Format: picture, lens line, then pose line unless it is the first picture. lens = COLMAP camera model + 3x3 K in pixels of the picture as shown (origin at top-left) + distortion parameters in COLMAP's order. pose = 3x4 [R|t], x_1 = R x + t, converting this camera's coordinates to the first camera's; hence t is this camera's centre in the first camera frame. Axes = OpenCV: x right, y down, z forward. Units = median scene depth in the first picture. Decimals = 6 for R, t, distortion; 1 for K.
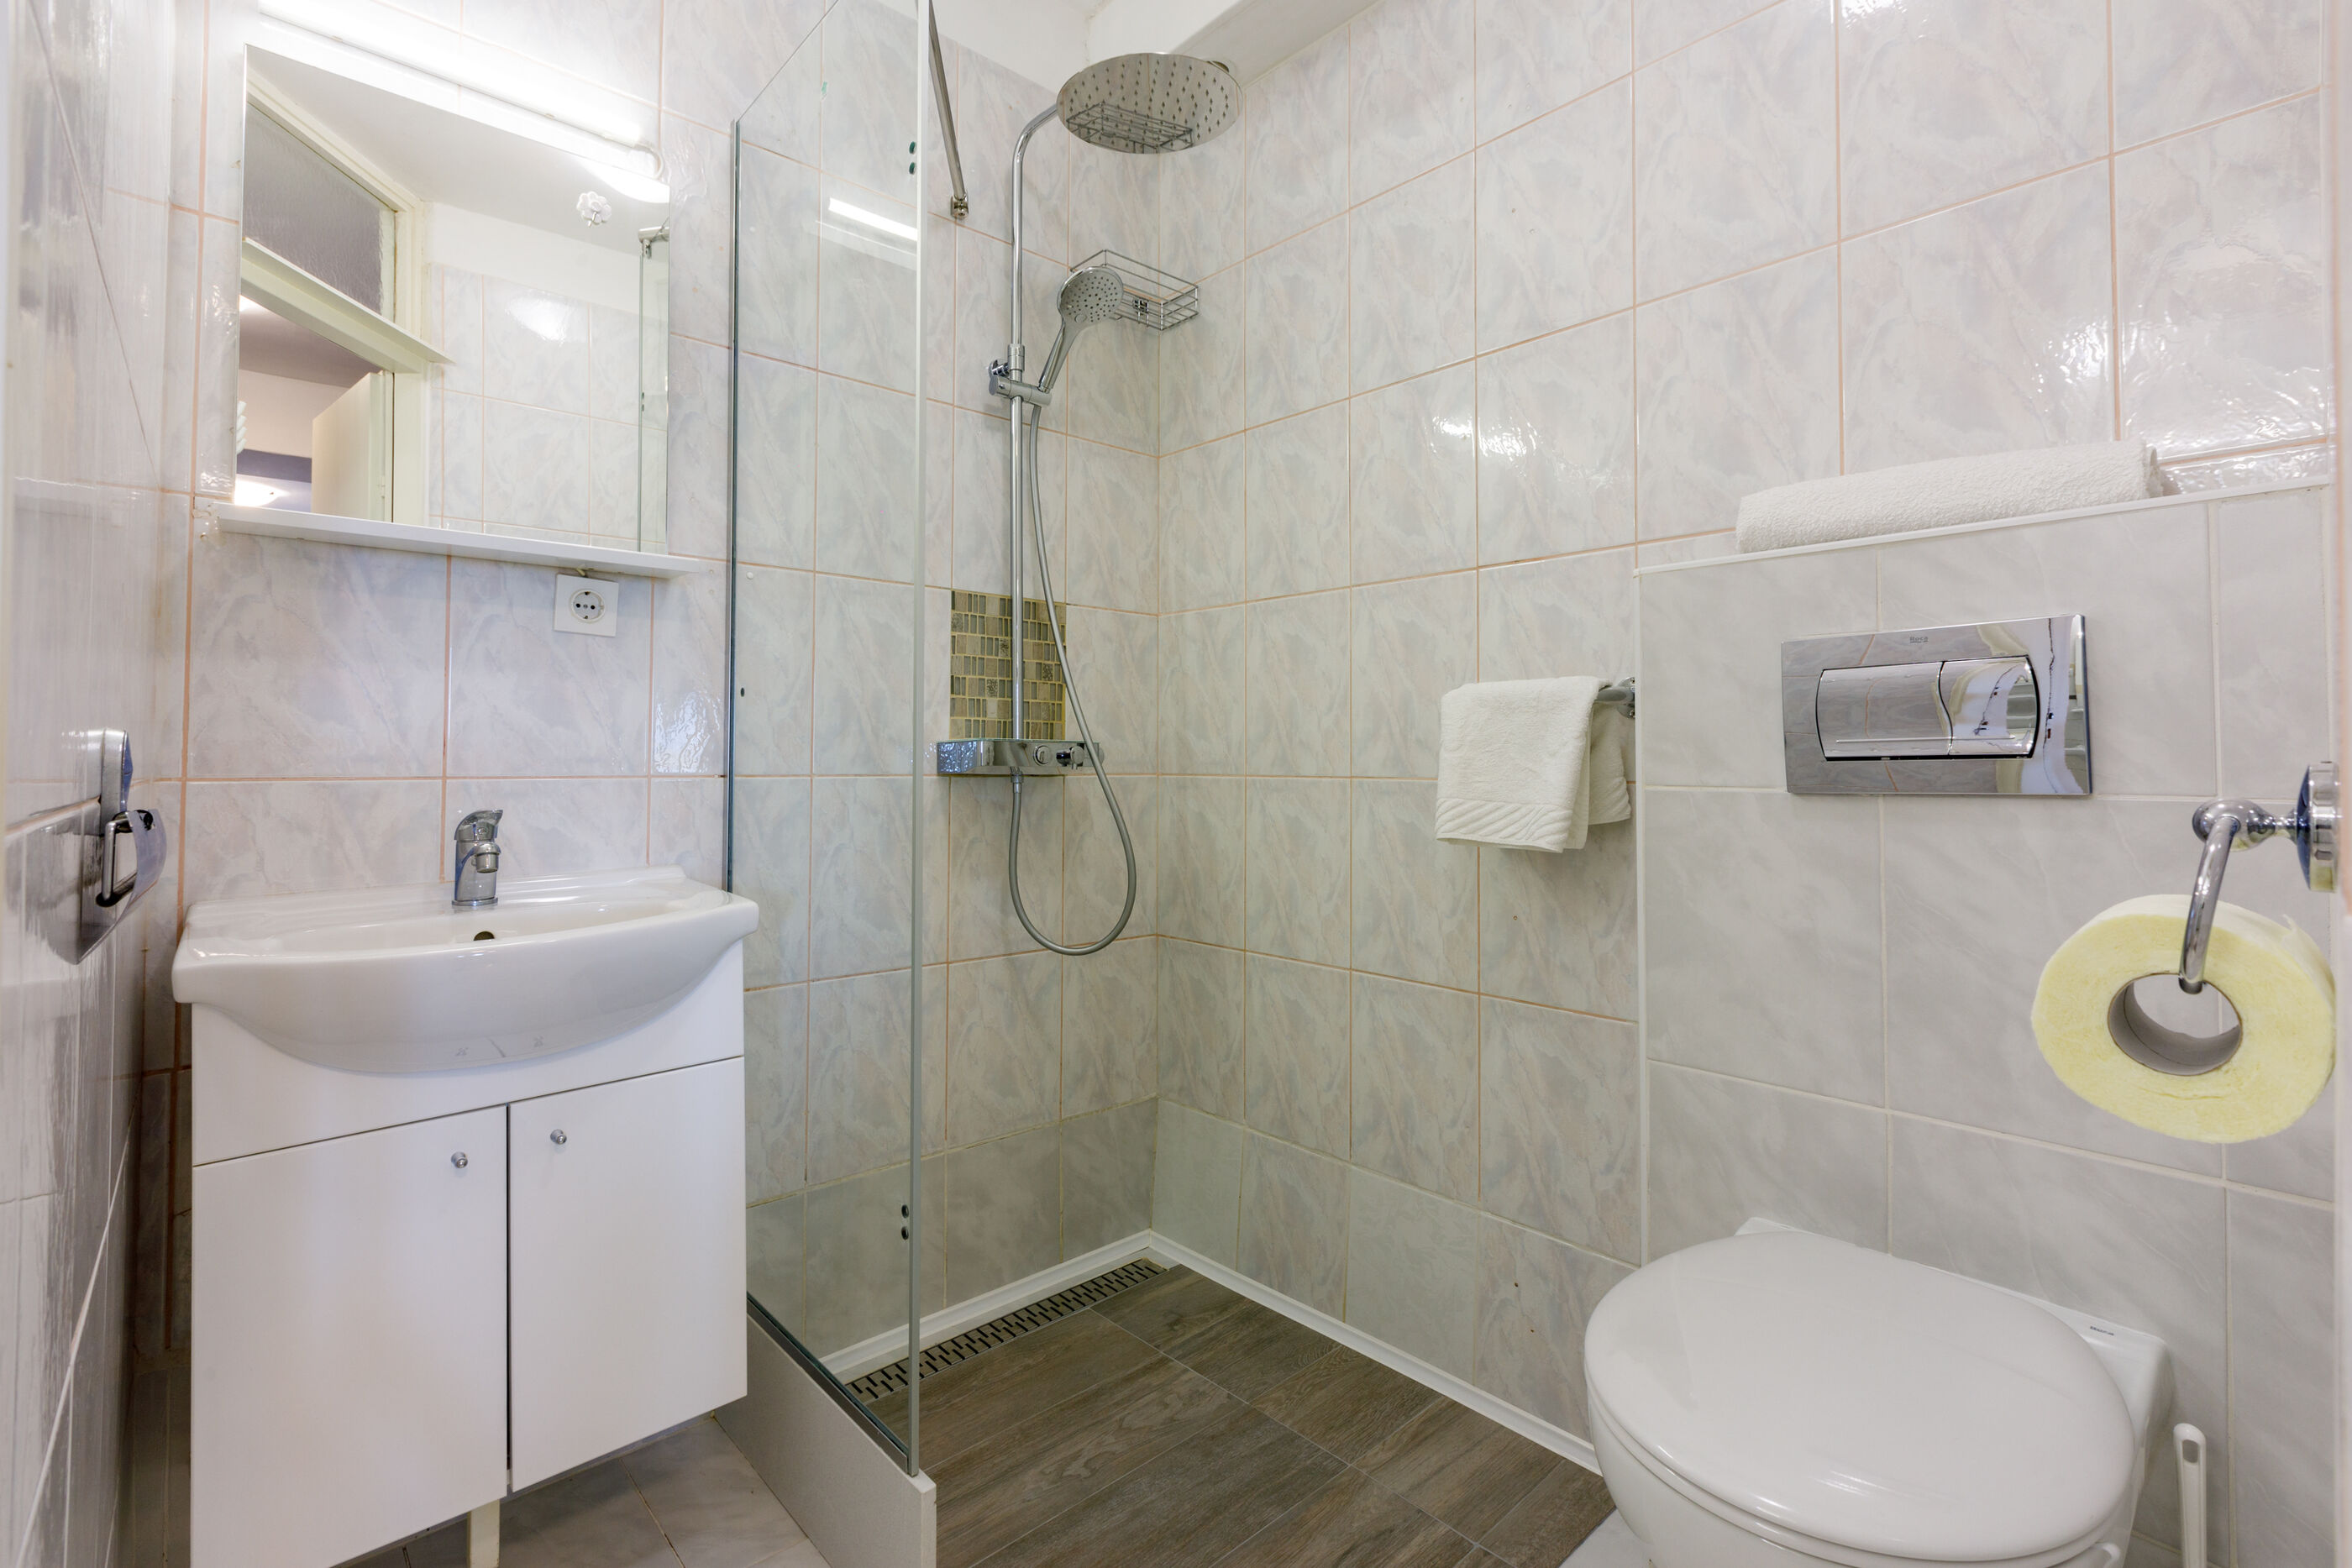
lens RADIAL K [[1064.0, 0, 1169.7], [0, 1064.0, 726.1], [0, 0, 1]] dist [-0.000427, 0.000652]
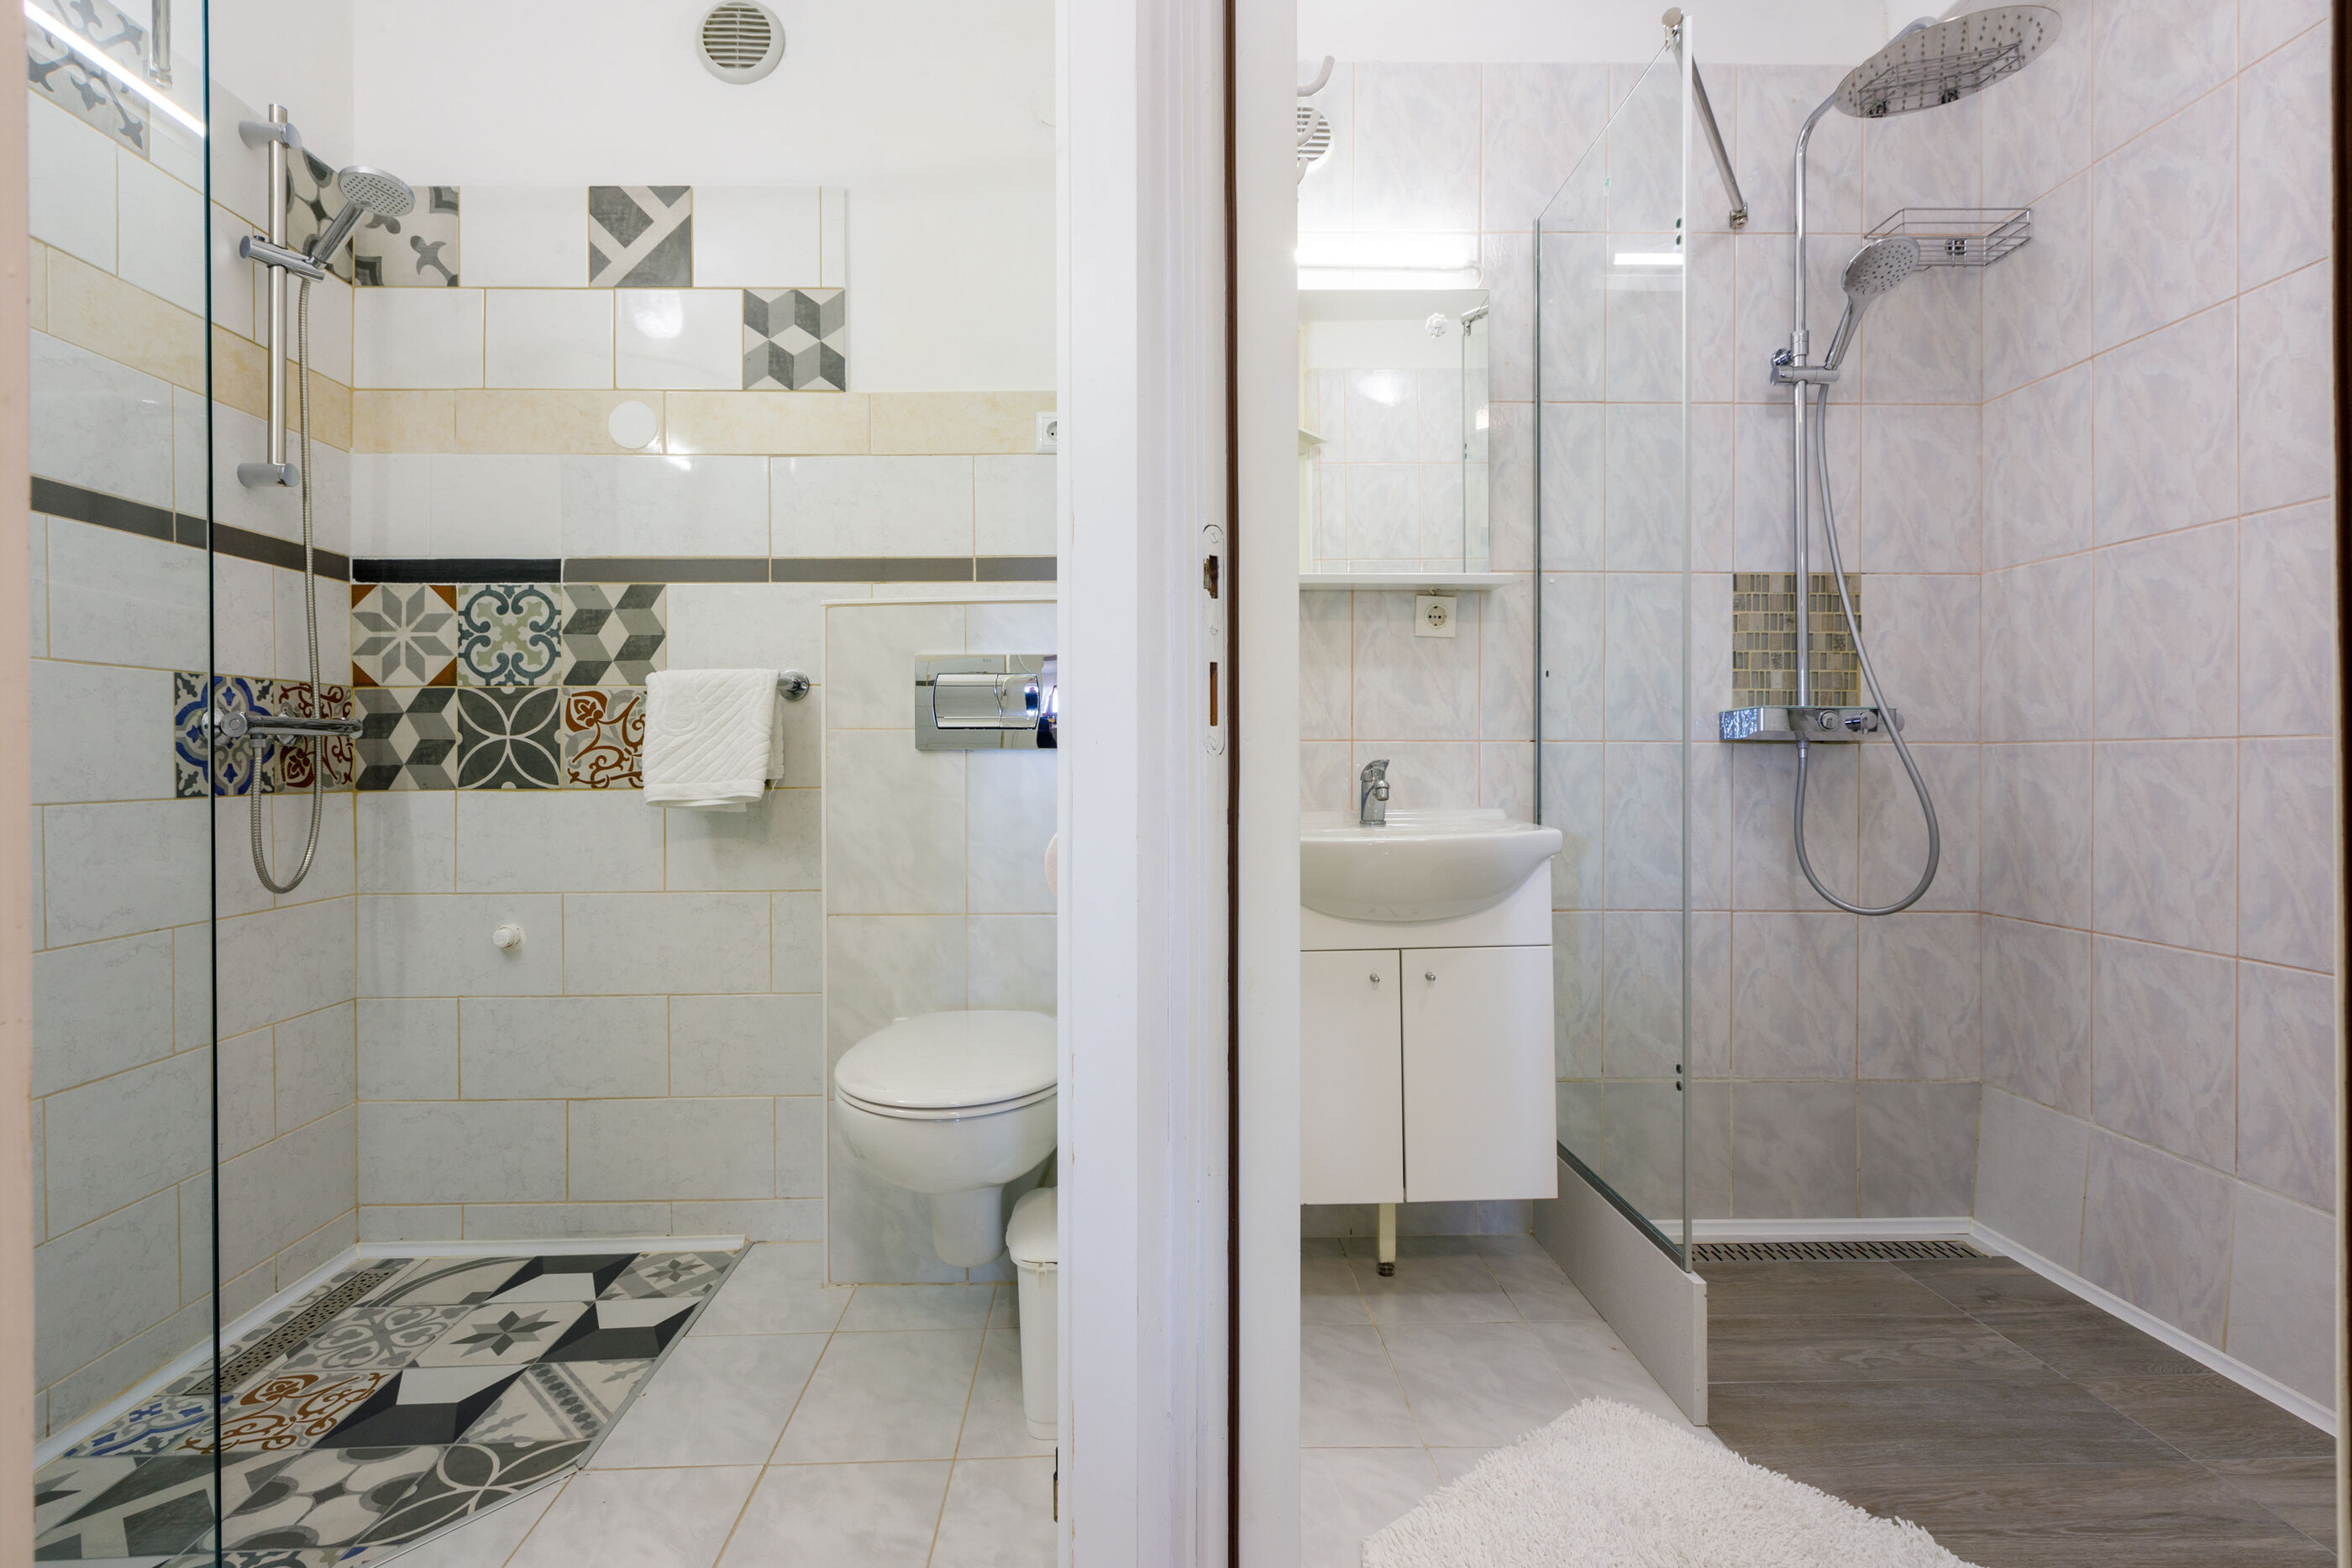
lens RADIAL K [[1102.8, 0, 1153.8], [0, 1102.8, 770.7], [0, 0, 1]] dist [0.000862, -0.001361]
pose [[0.752057, 0.002564, -0.659093, 0.094415], [0.022627, 0.999303, 0.029706, 0.028013], [0.658709, -0.037254, 0.751475, -0.252401]]
